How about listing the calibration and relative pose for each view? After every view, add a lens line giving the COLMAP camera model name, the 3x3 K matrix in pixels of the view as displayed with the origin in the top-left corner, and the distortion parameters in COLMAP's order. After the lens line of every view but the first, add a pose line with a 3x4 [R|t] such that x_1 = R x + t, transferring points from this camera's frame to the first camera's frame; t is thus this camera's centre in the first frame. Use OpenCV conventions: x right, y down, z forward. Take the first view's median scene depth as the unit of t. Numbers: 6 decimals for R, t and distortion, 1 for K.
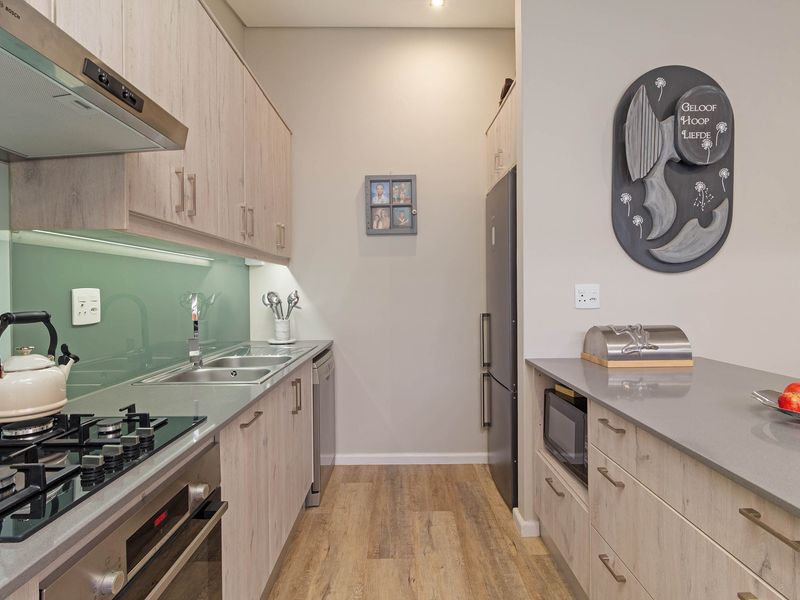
lens RADIAL K [[429.2, 0, 403.5], [0, 429.2, 292.2], [0, 0, 1]] dist [-0.000089, -0.000211]
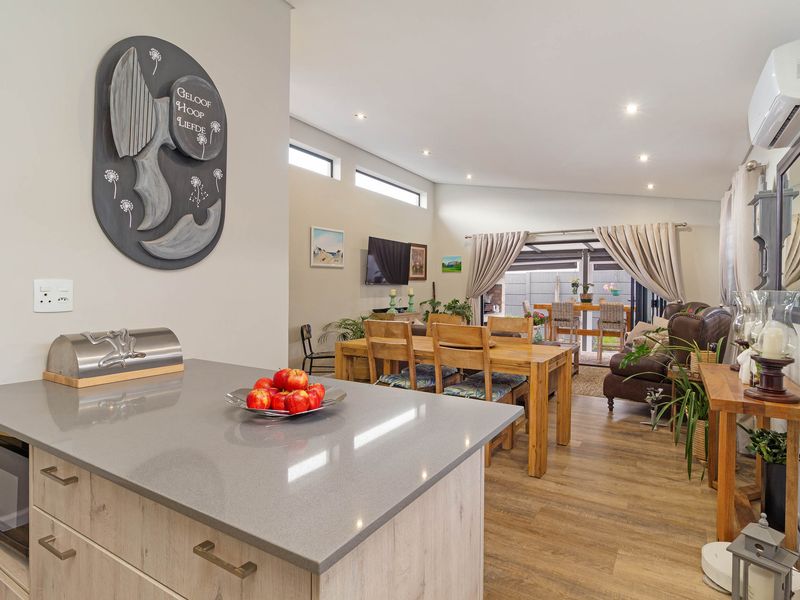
lens RADIAL K [[445.9, 0, 400.0], [0, 445.9, 300.0], [0, 0, 1]] dist [-0.001083, -0.000076]
pose [[0.540904, -0.007387, 0.841052, 0.098573], [-0.010763, 0.999819, 0.015703, -0.000923], [-0.841016, -0.017546, 0.540726, 0.070201]]
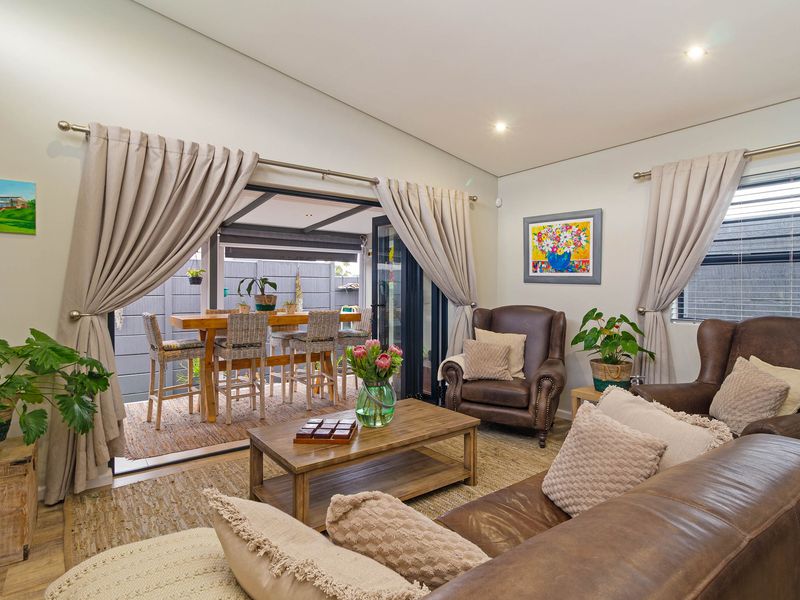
lens RADIAL K [[443.5, 0, 400.0], [0, 443.5, 300.0], [0, 0, 1]] dist [0.000372, 0.000571]
pose [[-0.581764, -0.012049, 0.813268, 0.295330], [0.005204, 0.999815, 0.018535, -0.003569], [-0.813341, 0.015016, -0.581594, 0.224497]]
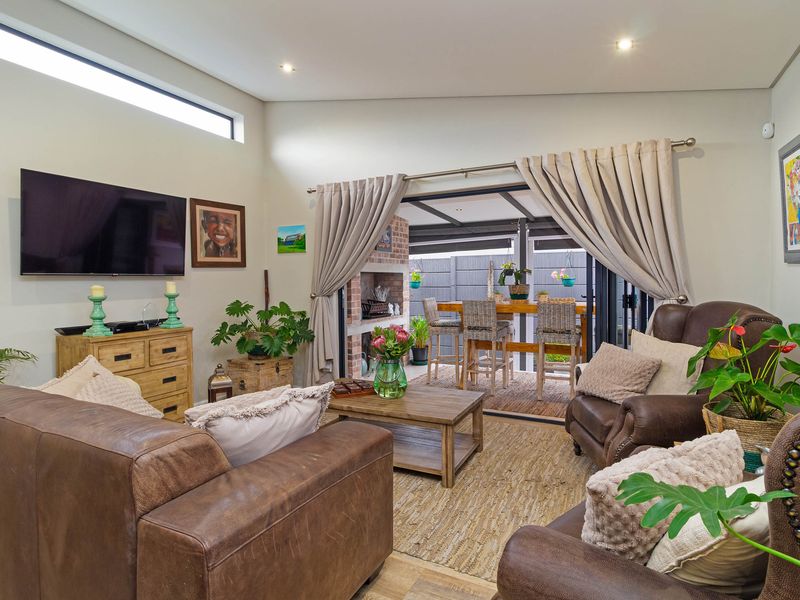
lens RADIAL K [[443.5, 0, 400.0], [0, 443.5, 300.0], [0, 0, 1]] dist [0.000372, 0.000571]
pose [[0.477109, -0.033428, 0.878208, 0.276045], [0.008578, 0.999406, 0.033381, -0.002537], [-0.878802, -0.008393, 0.477112, 0.085871]]
